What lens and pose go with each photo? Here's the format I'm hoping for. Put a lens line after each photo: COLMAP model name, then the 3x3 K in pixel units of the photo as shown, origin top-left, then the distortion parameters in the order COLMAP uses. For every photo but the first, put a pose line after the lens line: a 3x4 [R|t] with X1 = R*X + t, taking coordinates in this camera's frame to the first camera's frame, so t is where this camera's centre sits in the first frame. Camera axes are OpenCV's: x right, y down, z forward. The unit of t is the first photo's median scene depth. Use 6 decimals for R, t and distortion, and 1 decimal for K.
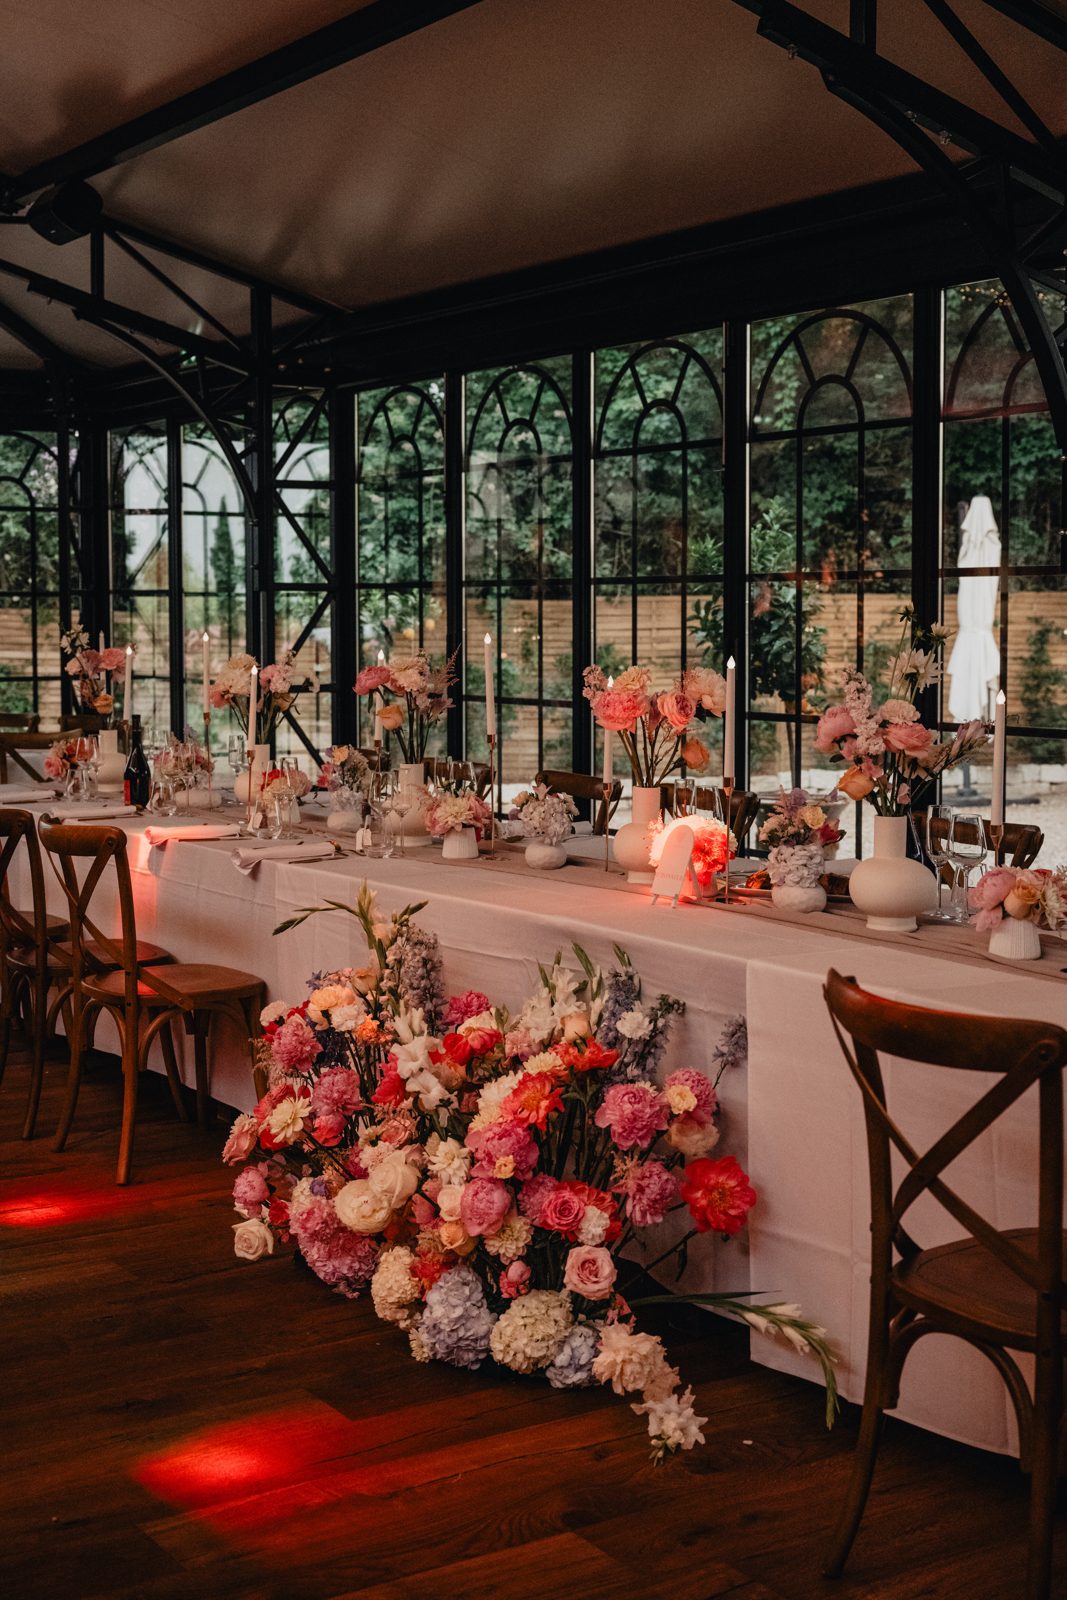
lens RADIAL K [[2115.0, 0, 533.0], [0, 2115.0, 770.3], [0, 0, 1]] dist [0.003346, 0.028061]
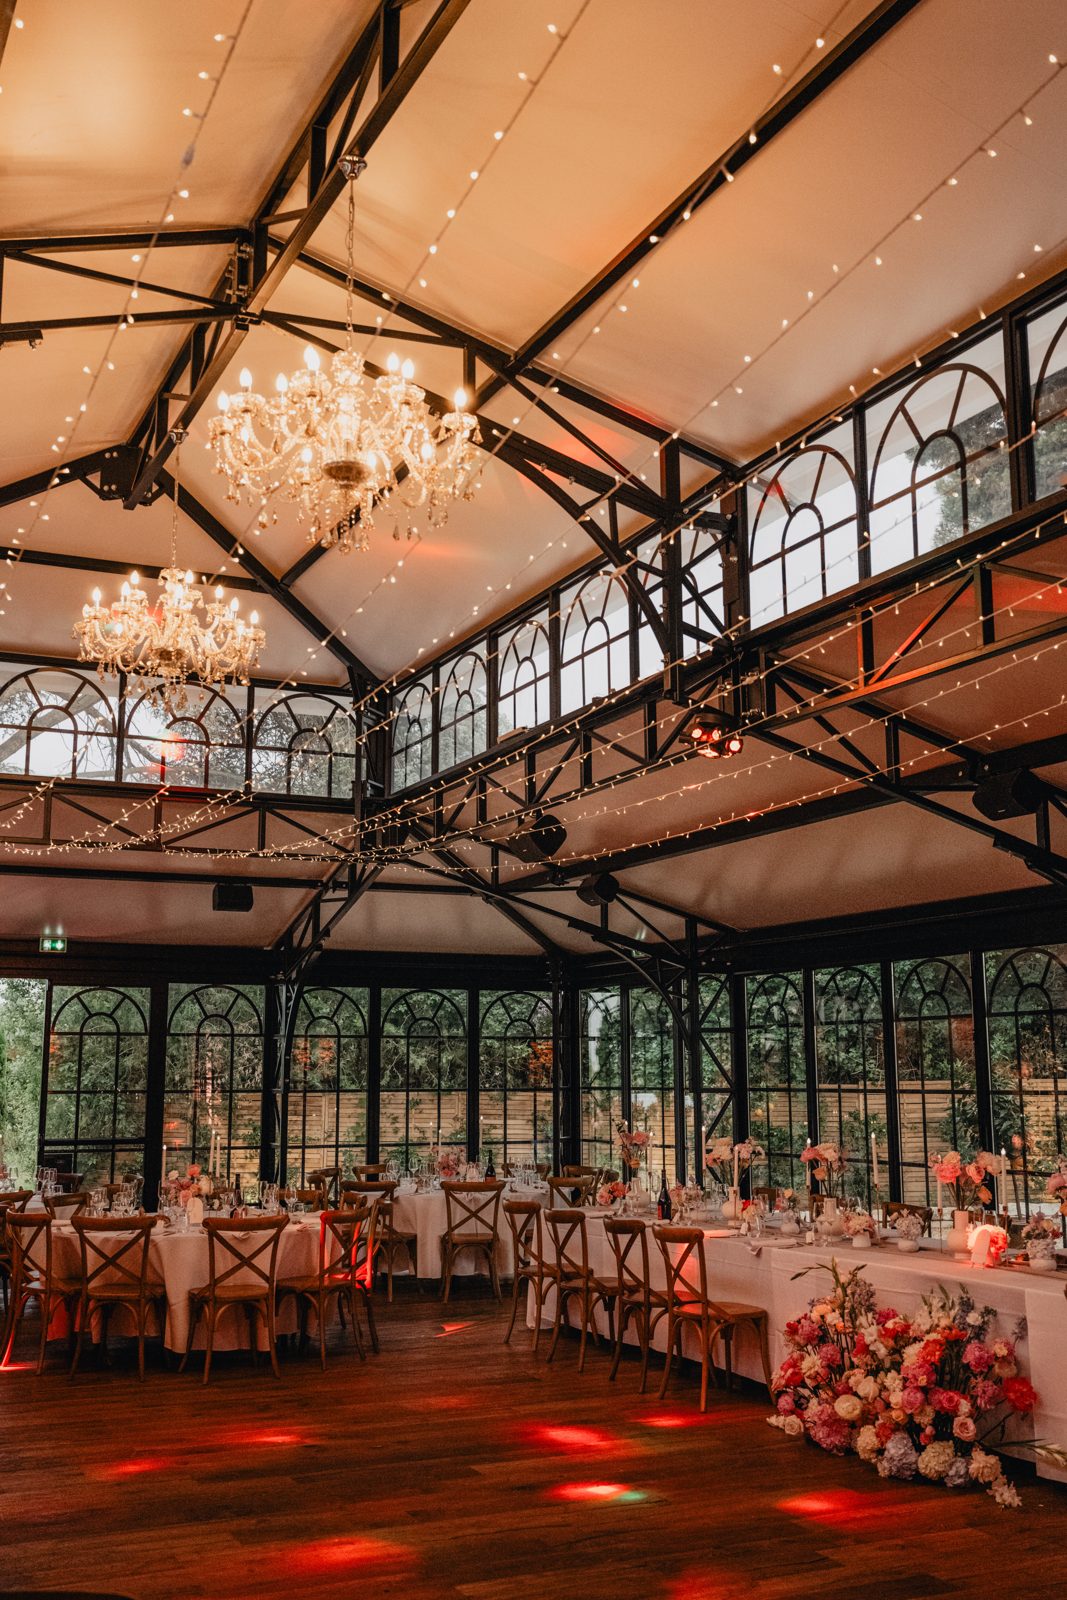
lens RADIAL K [[1609.3, 0, 552.9], [0, 1609.3, 797.6], [0, 0, 1]] dist [-0.003683, -0.008161]
pose [[0.990612, -0.026640, -0.134081, -0.142590], [-0.006716, 0.970161, -0.242370, -0.000067], [0.136536, 0.240995, 0.960874, -0.784559]]
